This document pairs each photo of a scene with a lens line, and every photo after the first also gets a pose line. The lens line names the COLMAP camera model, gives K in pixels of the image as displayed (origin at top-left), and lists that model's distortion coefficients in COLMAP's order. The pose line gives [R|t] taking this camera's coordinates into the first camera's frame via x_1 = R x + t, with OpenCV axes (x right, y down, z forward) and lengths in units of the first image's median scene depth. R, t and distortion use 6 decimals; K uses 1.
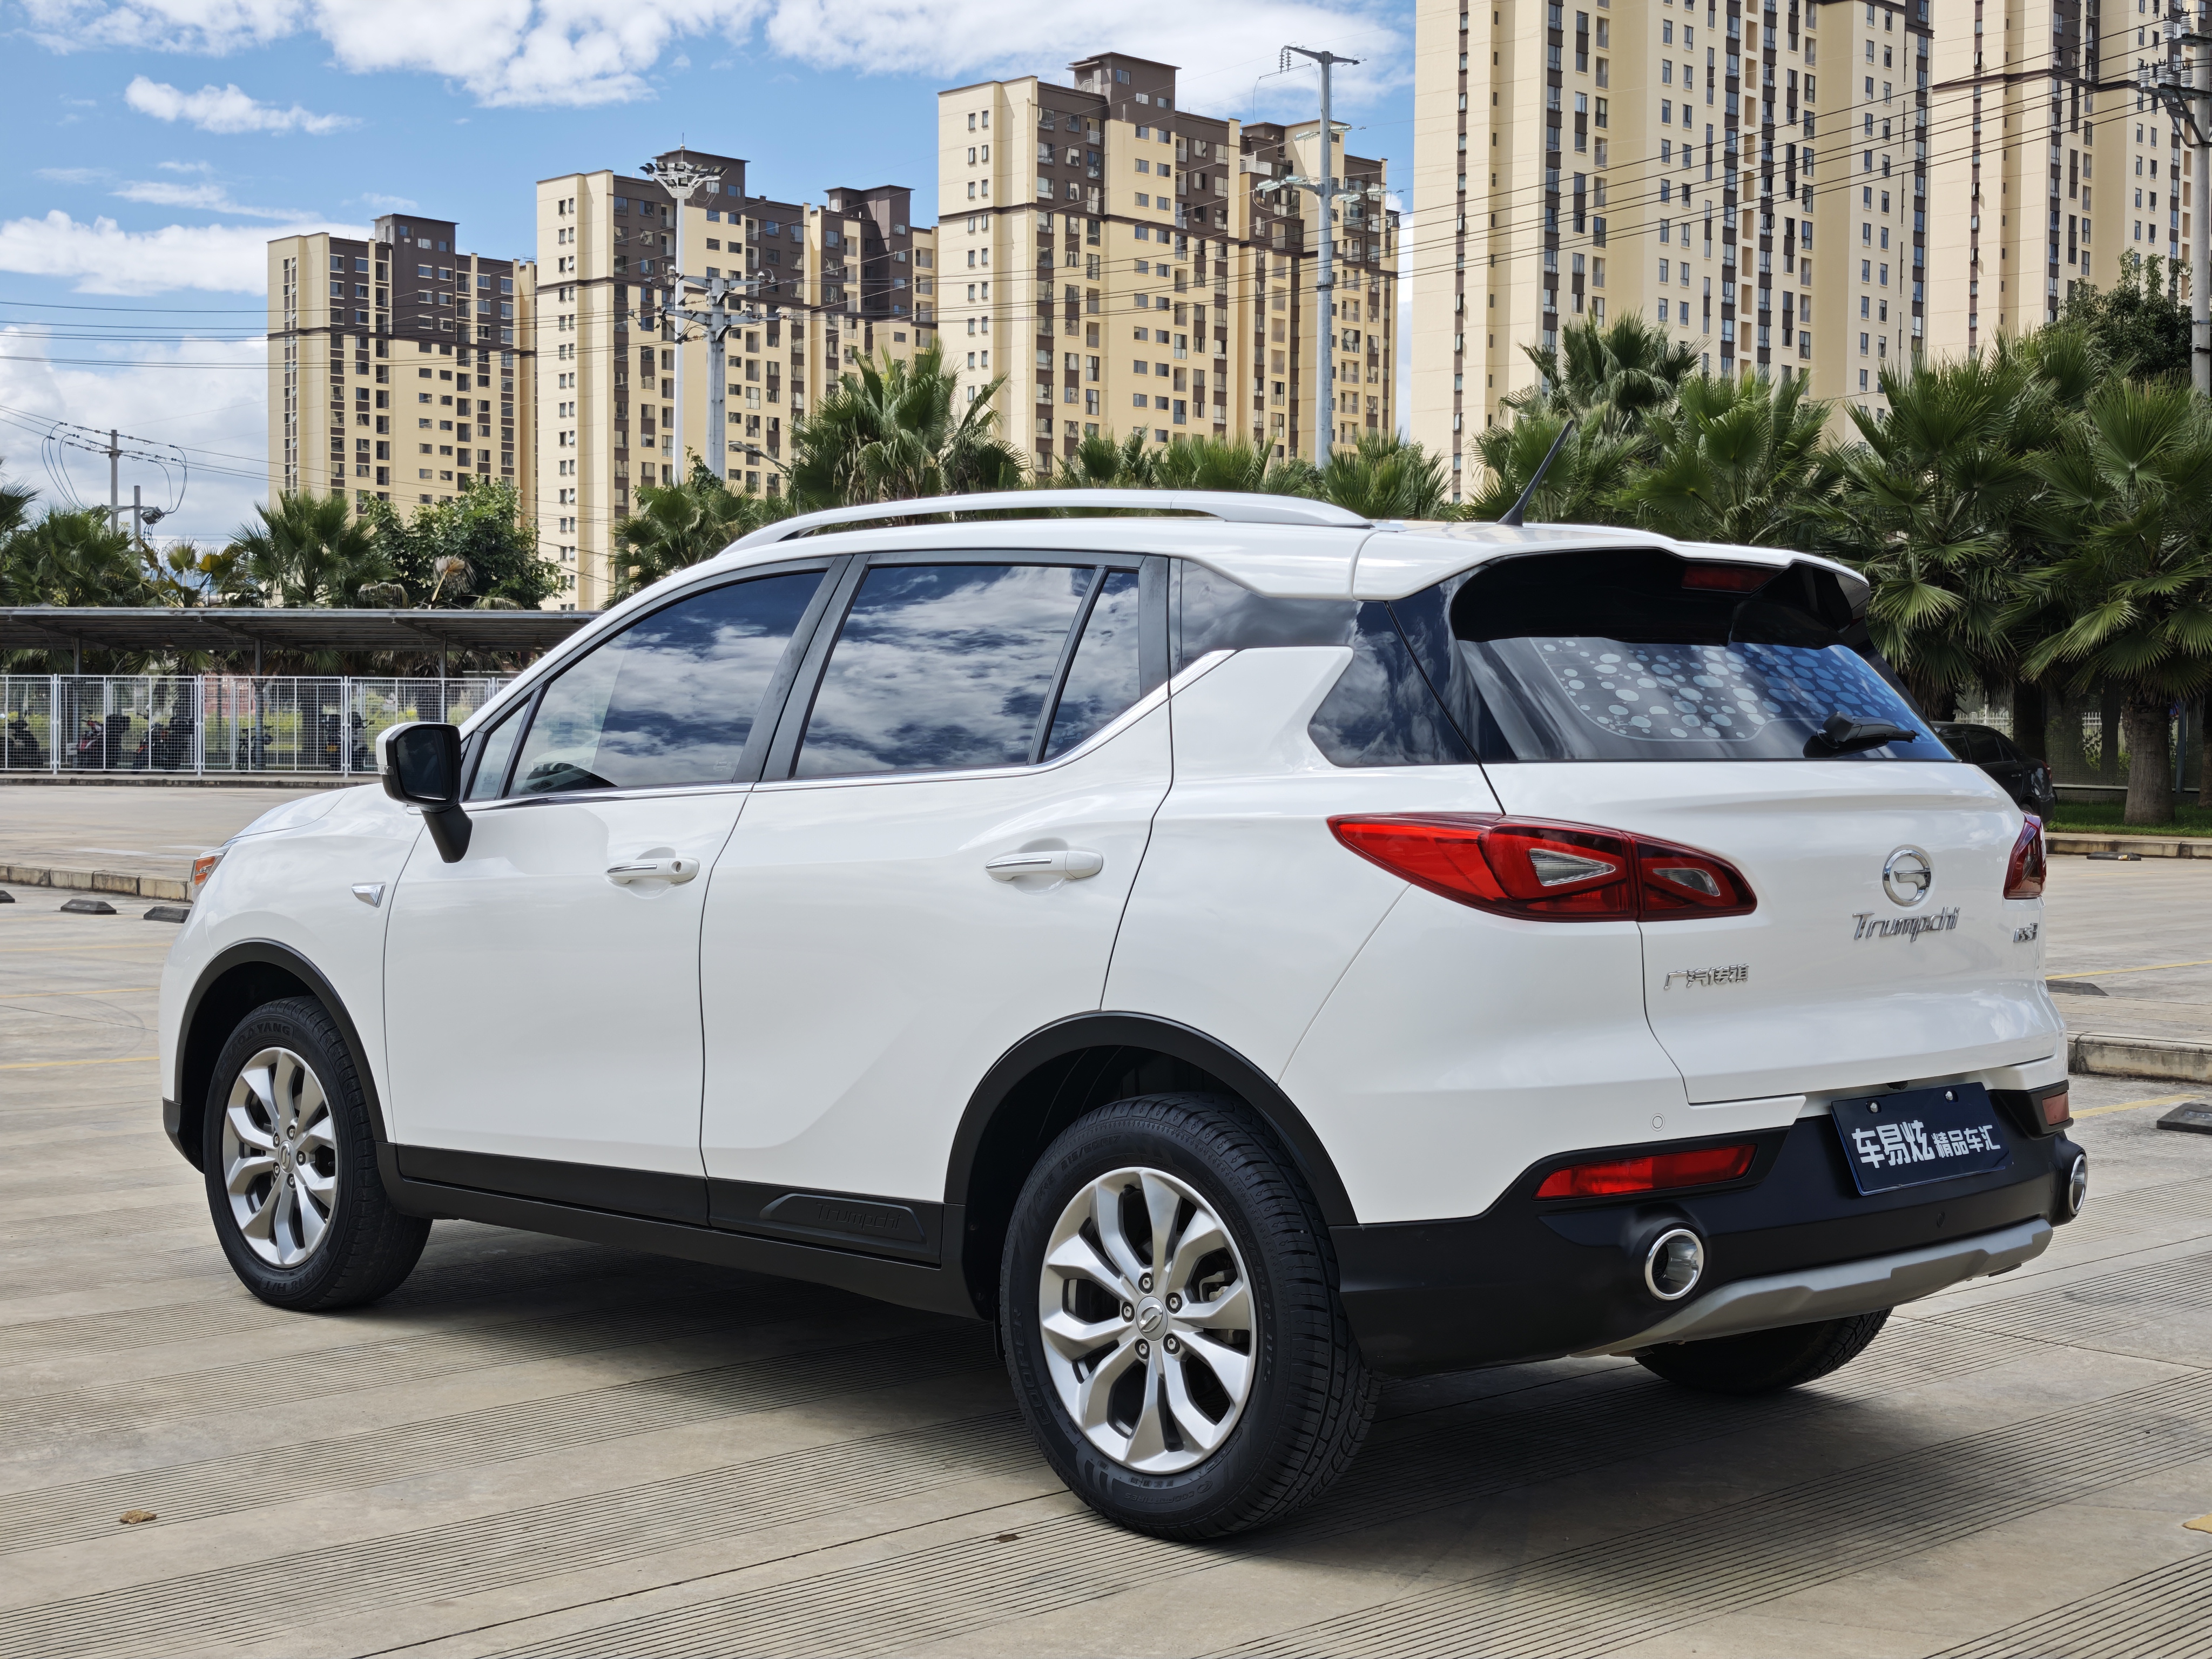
lens RADIAL K [[3071.5, 0, 1109.5], [0, 3071.5, 841.5], [0, 0, 1]] dist [0.023775, 0.000000]
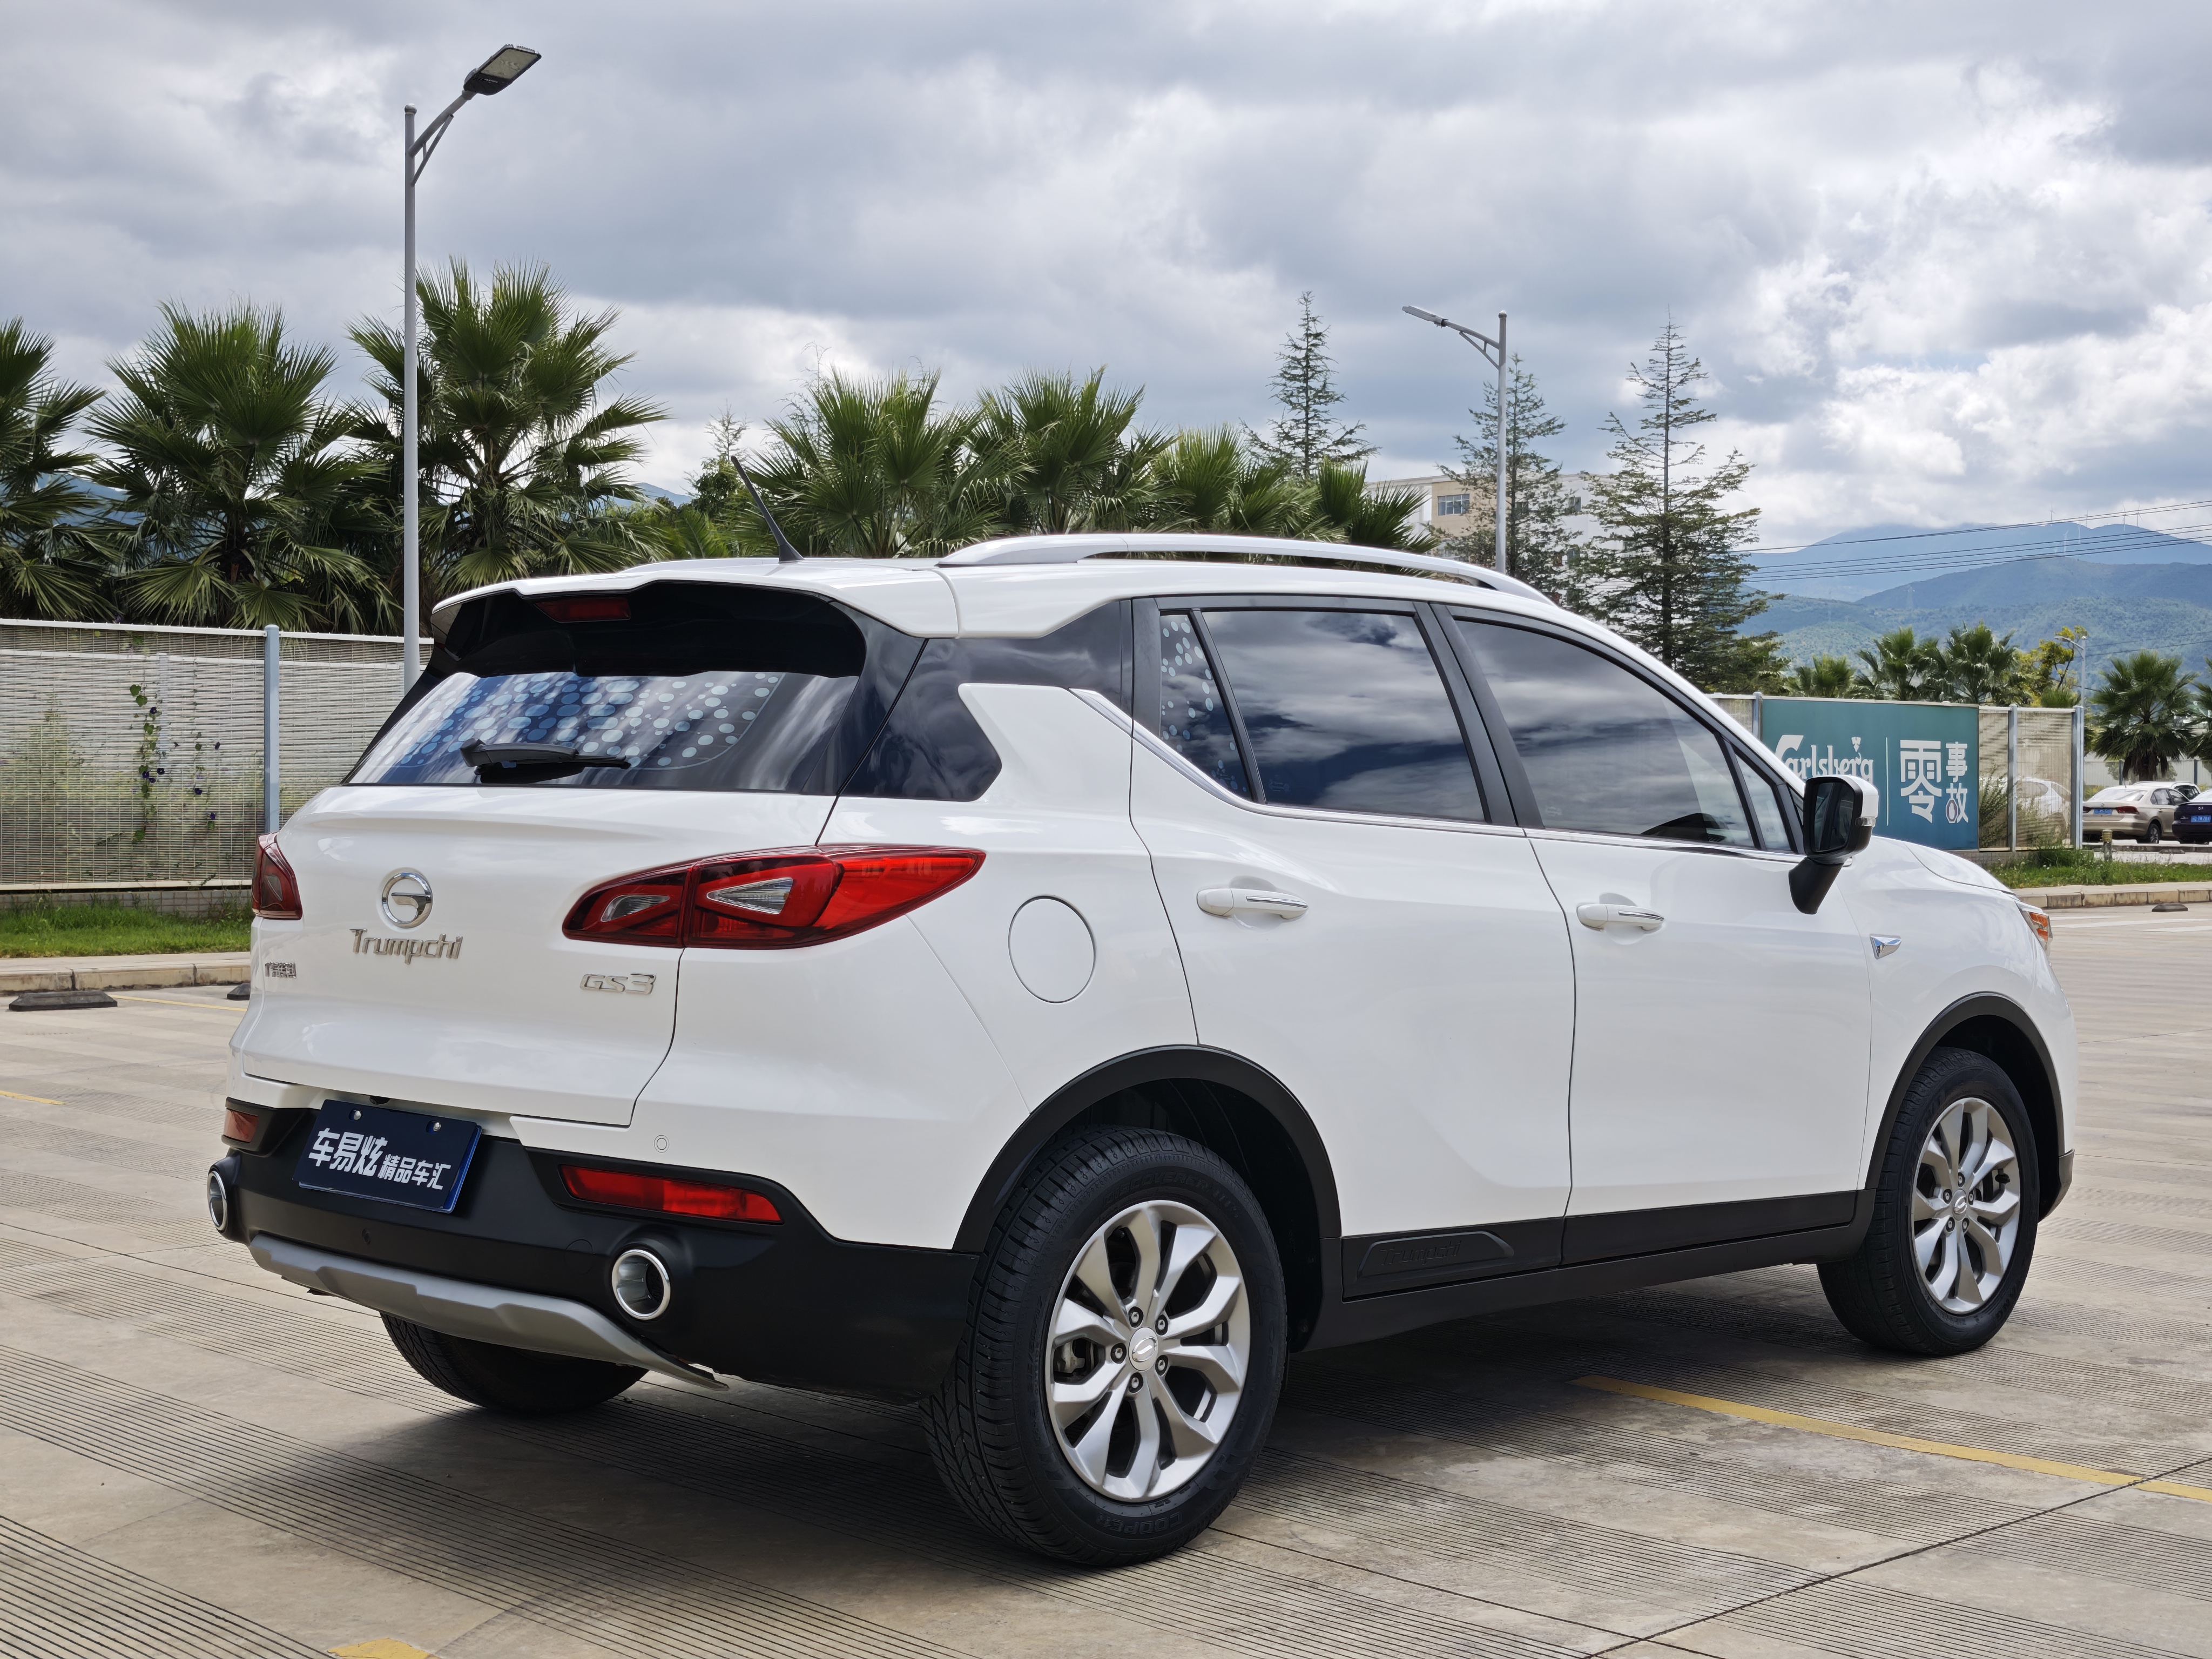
lens RADIAL K [[3071.5, 0, 1112.2], [0, 3071.5, 821.3], [0, 0, 1]] dist [0.023775, 0.000000]
pose [[0.000527, 0.003336, -0.999994, 0.109419], [-0.042475, 0.999092, 0.003311, -0.002369], [0.999097, 0.042473, 0.000669, 0.105613]]
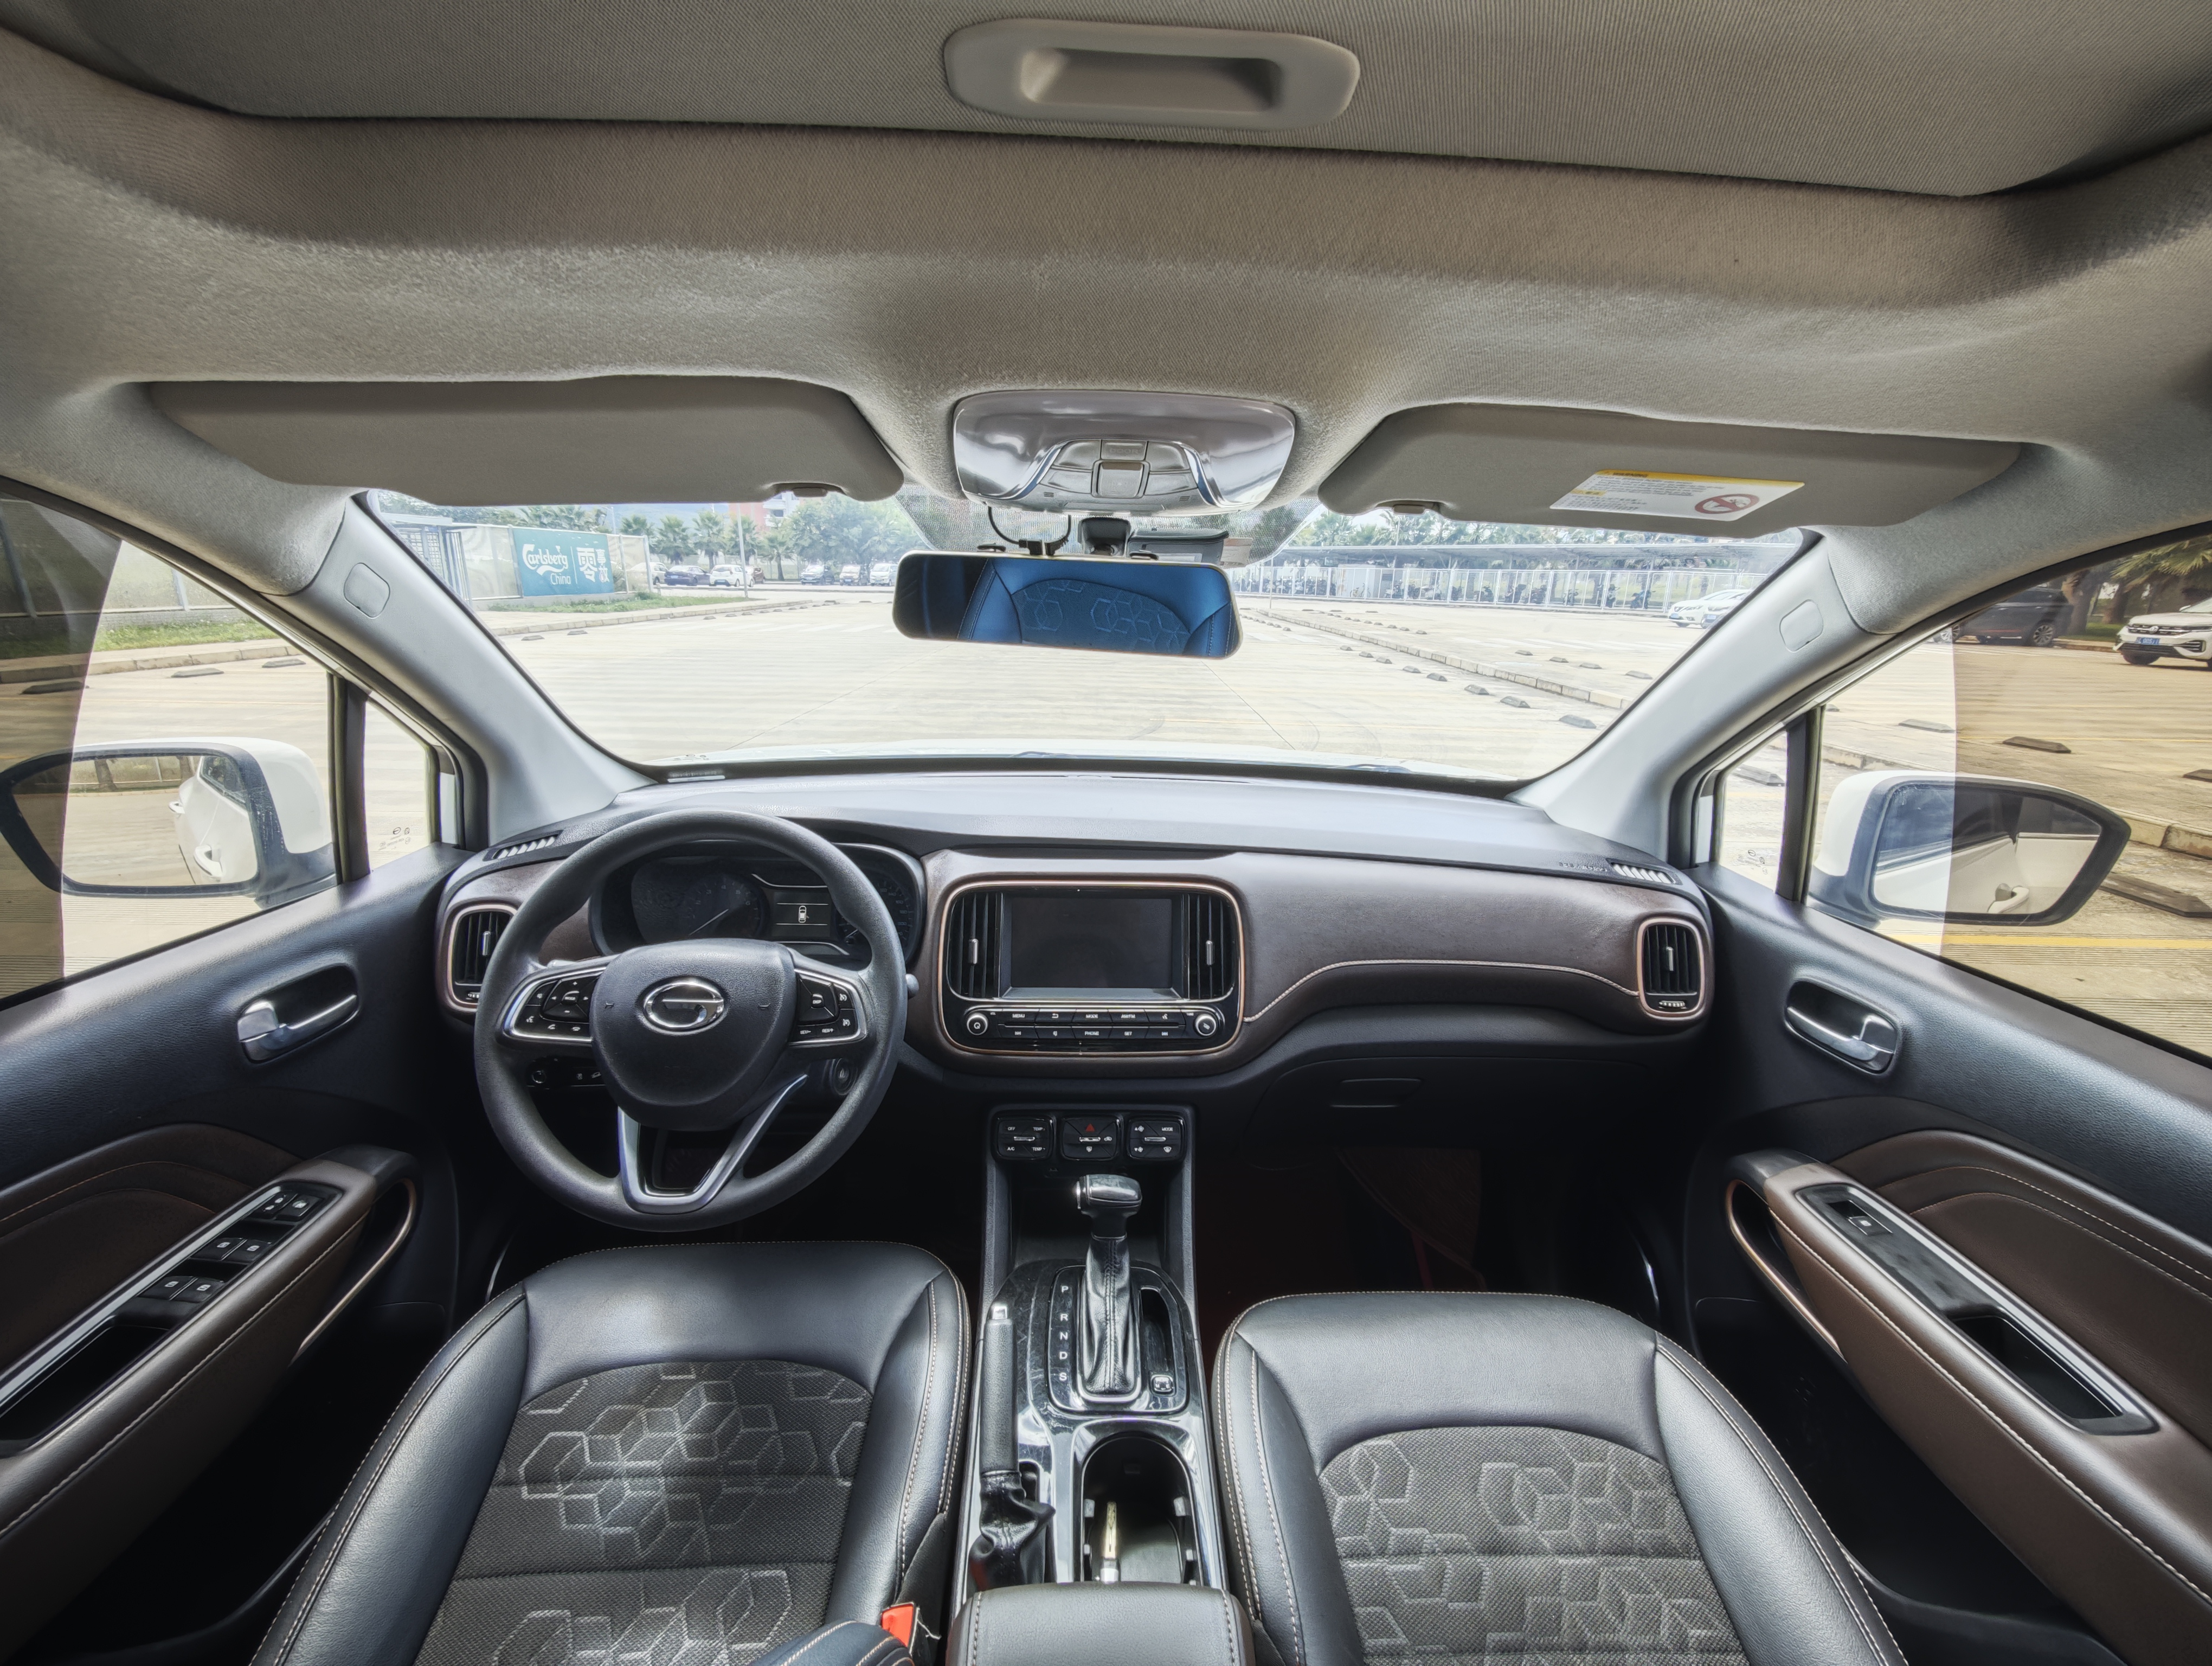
lens RADIAL K [[902.5, 0, 1110.8], [0, 902.5, 842.3], [0, 0, 1]] dist [-0.007535, 0.001843]
pose [[0.724457, 0.204990, -0.658135, -0.001398], [-0.041065, 0.965898, 0.255647, -0.007250], [0.688096, -0.158179, 0.708169, 0.108406]]
